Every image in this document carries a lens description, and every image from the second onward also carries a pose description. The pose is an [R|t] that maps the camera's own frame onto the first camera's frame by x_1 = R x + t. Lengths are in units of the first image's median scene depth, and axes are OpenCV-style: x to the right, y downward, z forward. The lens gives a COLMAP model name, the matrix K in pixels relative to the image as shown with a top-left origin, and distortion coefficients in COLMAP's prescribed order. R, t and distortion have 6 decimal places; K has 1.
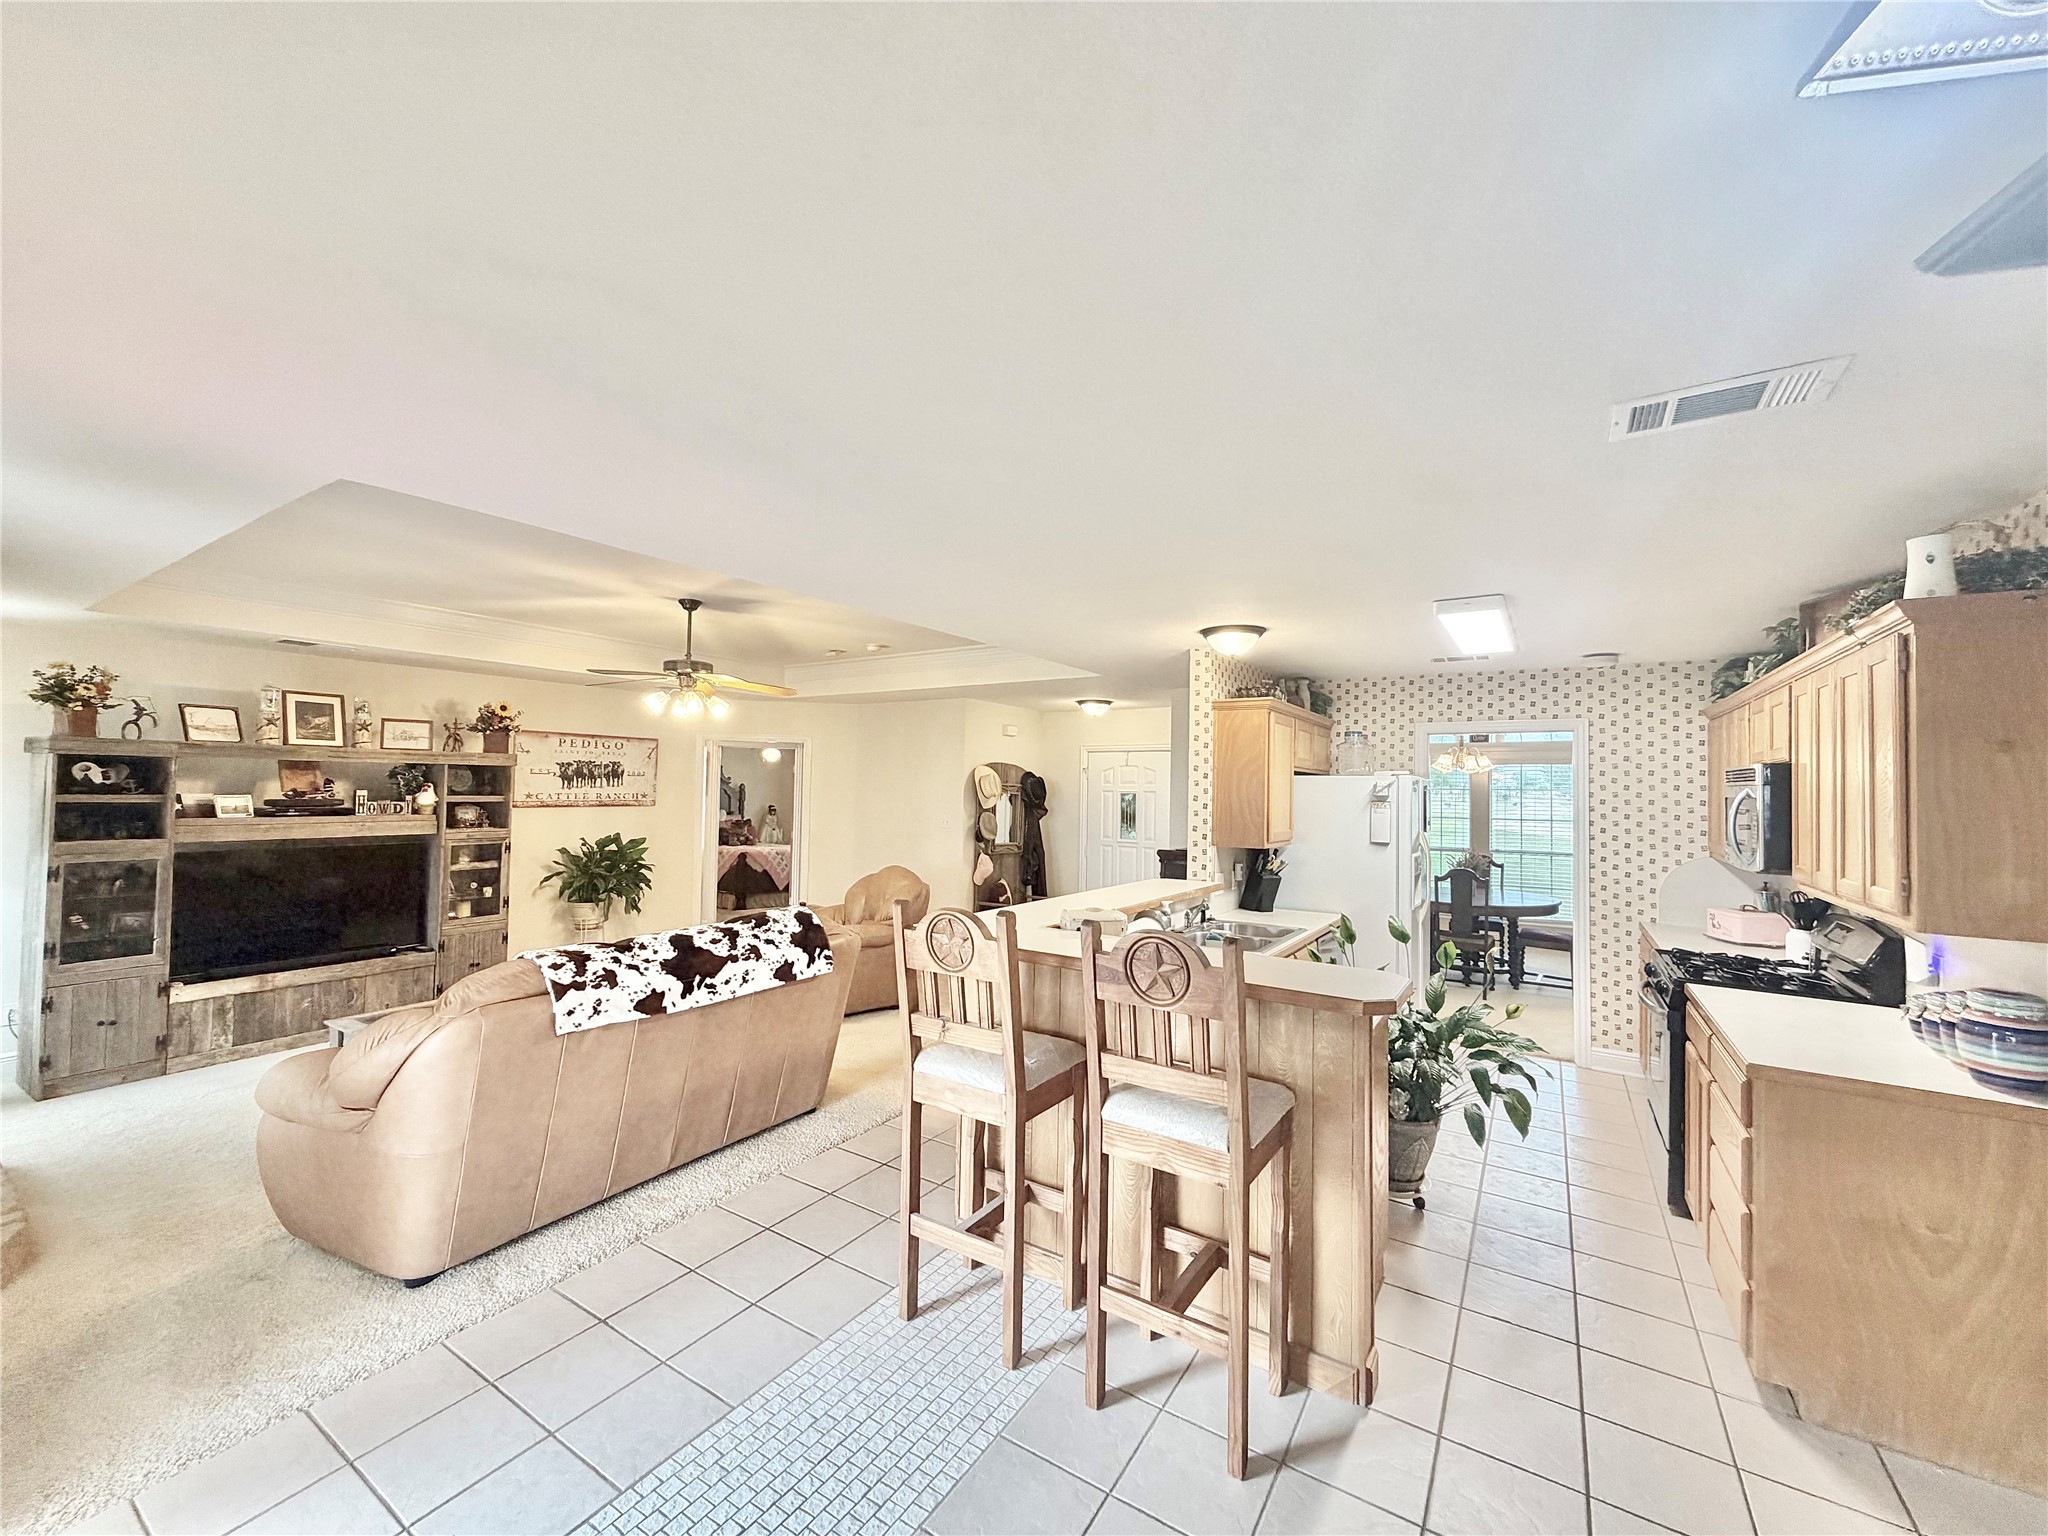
lens RADIAL K [[817.1, 0, 1020.7], [0, 817.1, 766.4], [0, 0, 1]] dist [-0.000142, 0.000216]
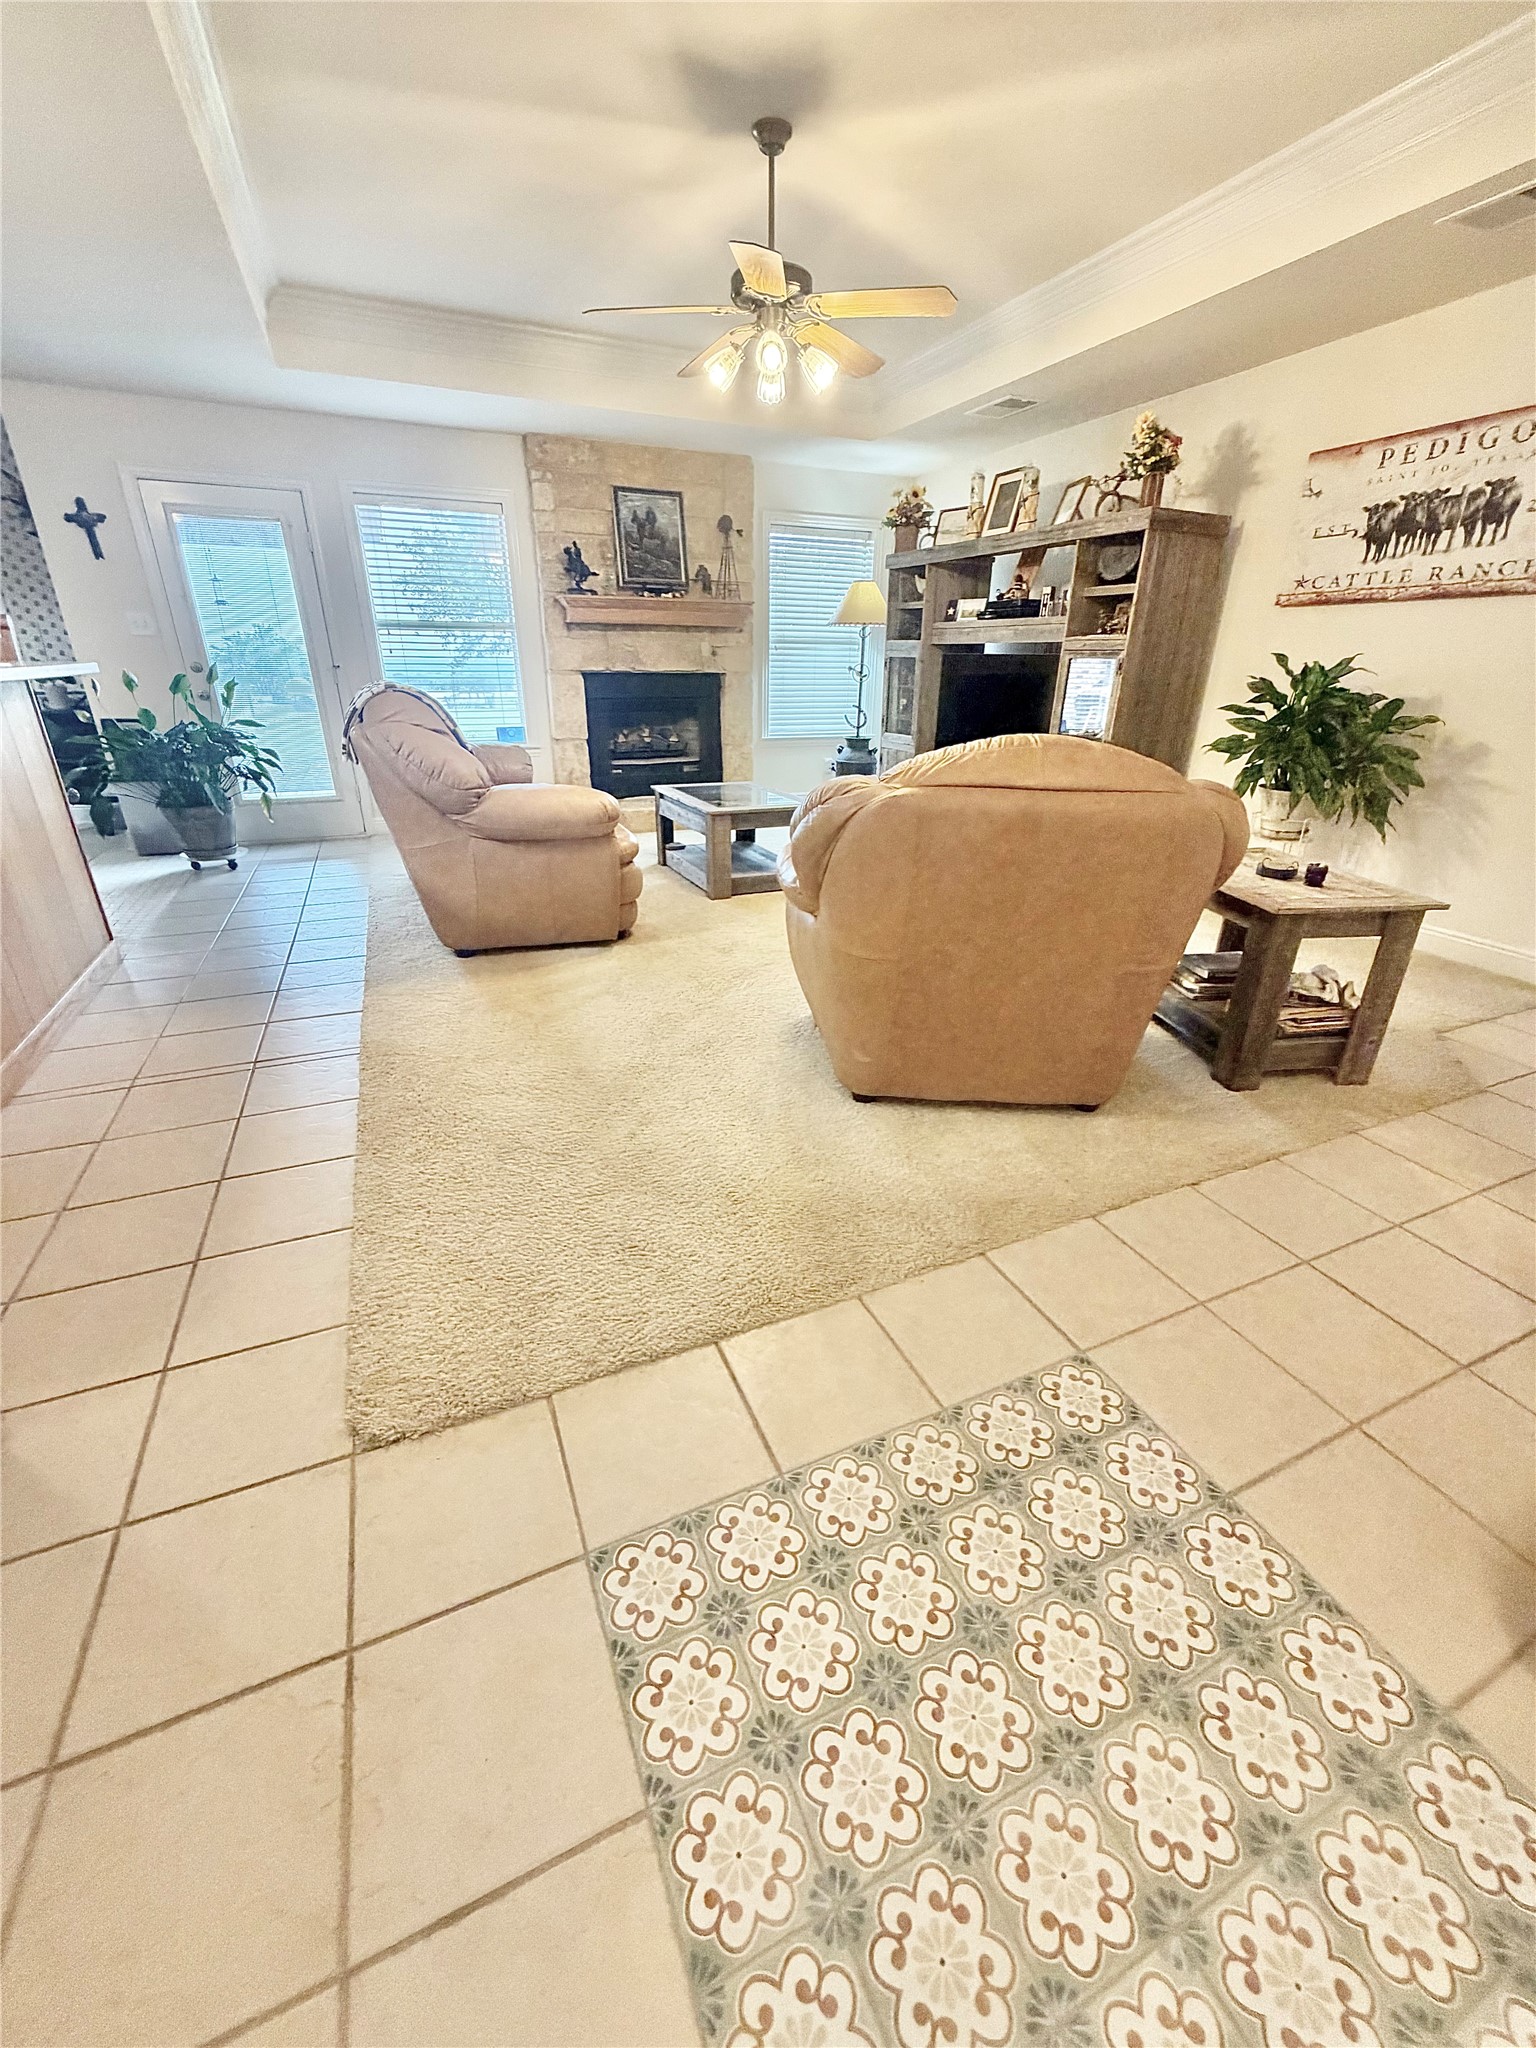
lens RADIAL K [[817.1, 0, 766.0], [0, 817.1, 1018.7], [0, 0, 1]] dist [-0.000142, 0.000216]
pose [[-0.545749, 0.319687, -0.774570, 0.207520], [0.003350, 0.925189, 0.379491, 0.140034], [0.837942, 0.204512, -0.505992, 1.446019]]
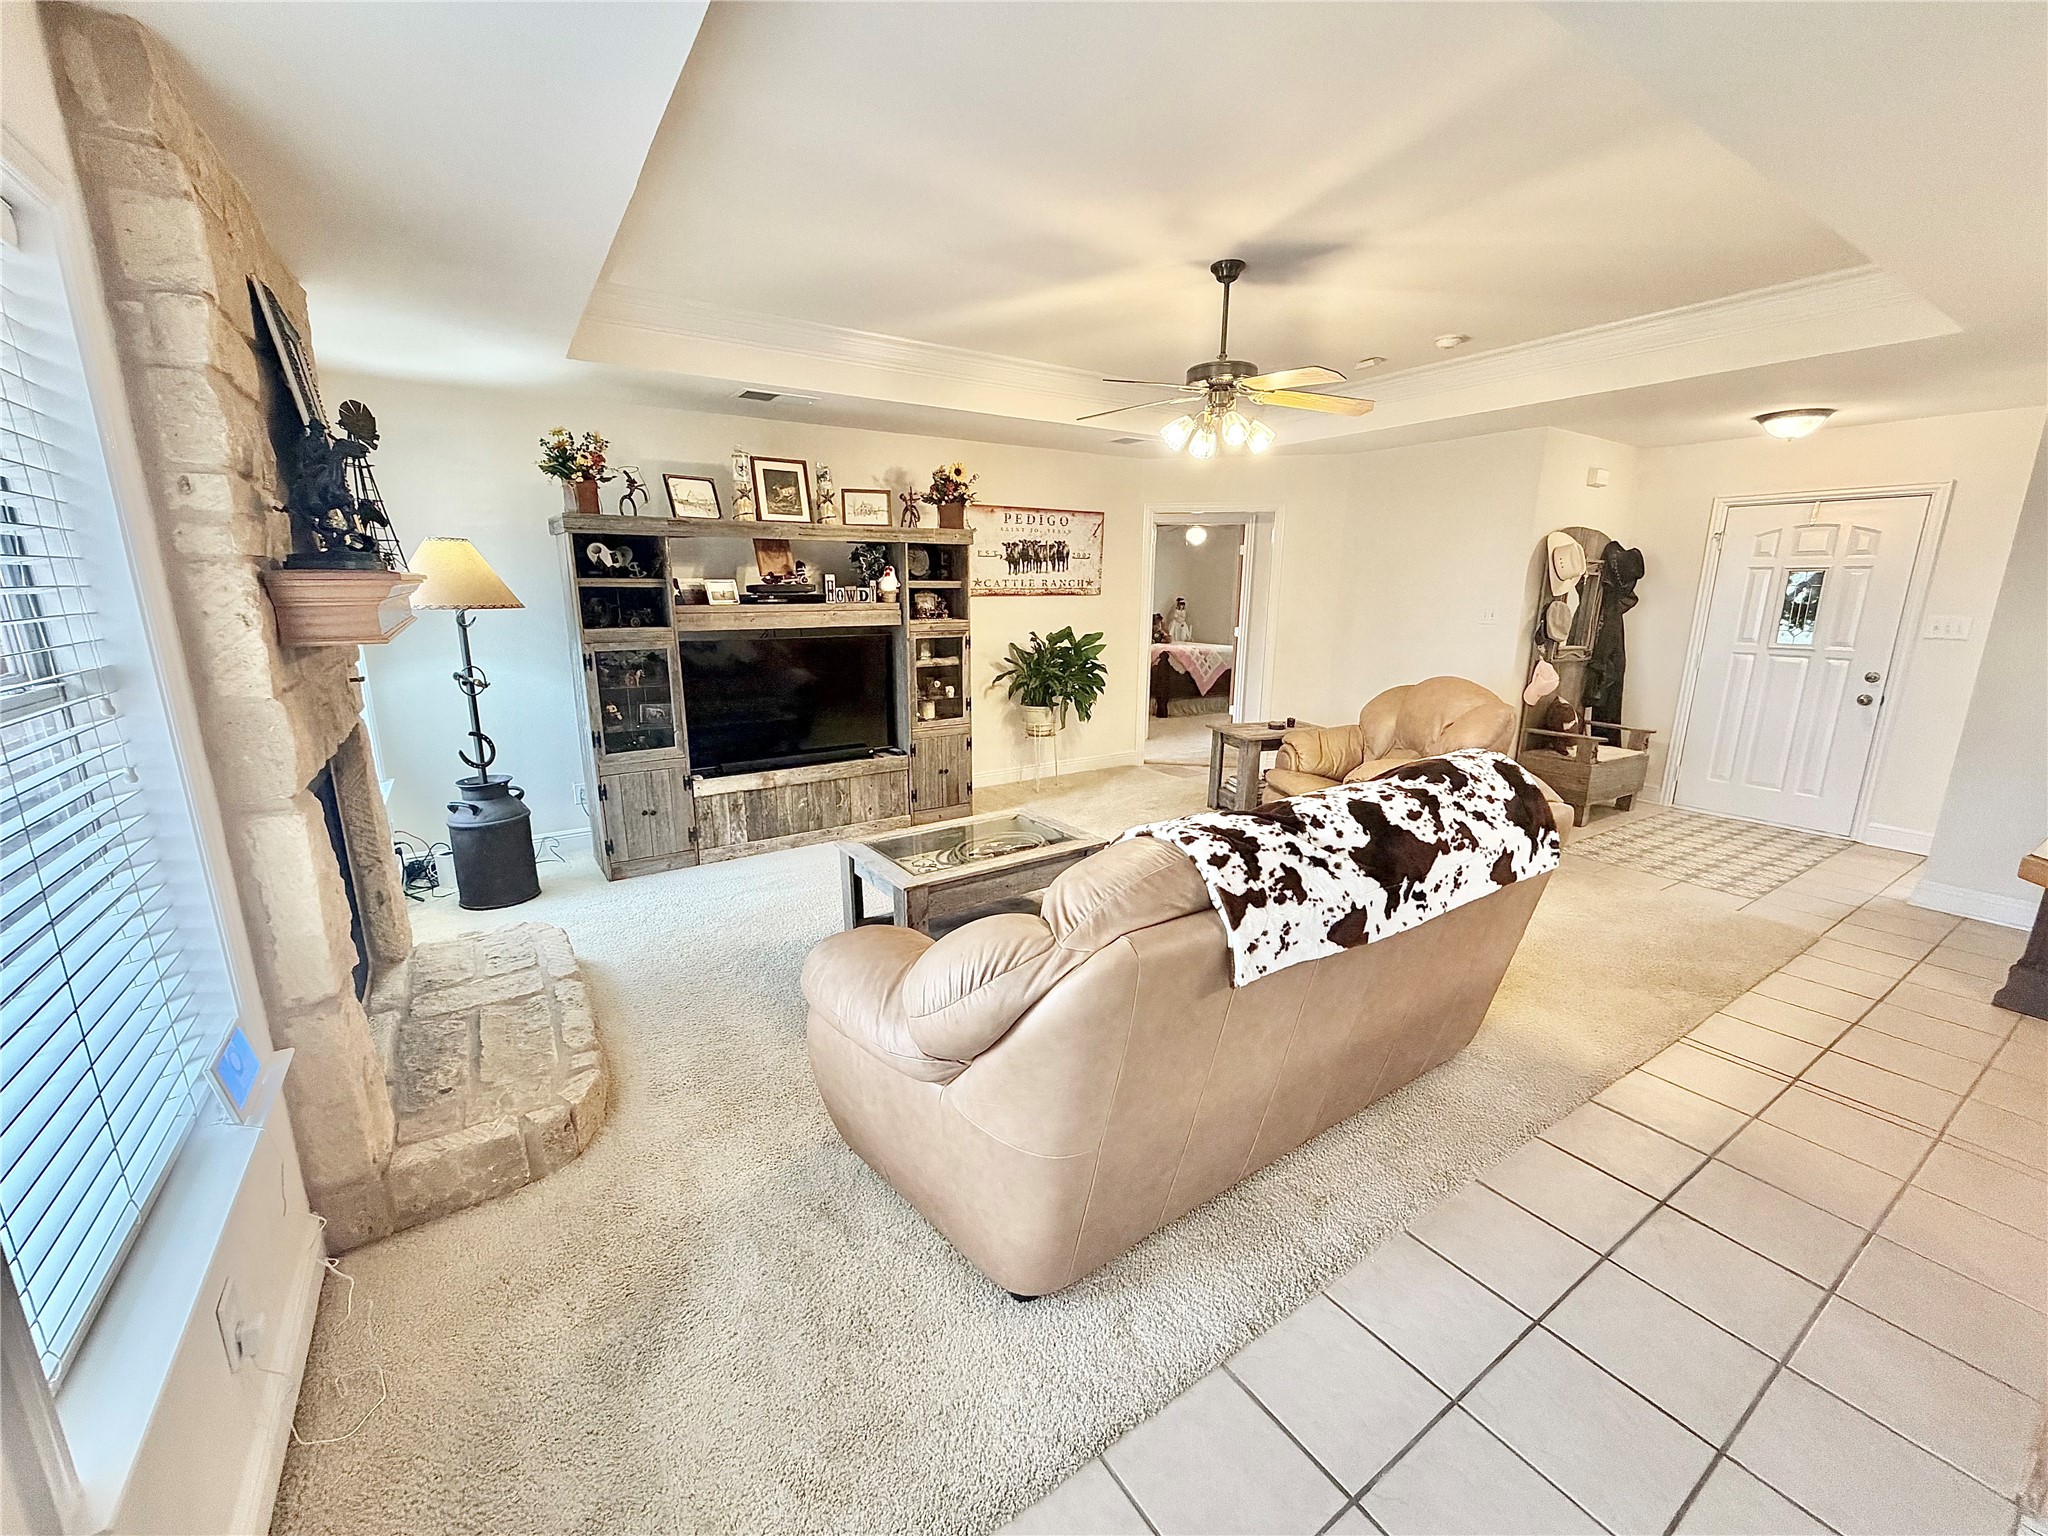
lens RADIAL K [[817.3, 0, 1017.8], [0, 817.3, 768.0], [0, 0, 1]] dist [-0.001102, -0.000263]
pose [[0.915351, 0.076820, -0.395262, -0.281379], [0.021964, 0.970645, 0.239511, 0.028213], [0.402058, -0.227918, 0.886793, 0.274922]]
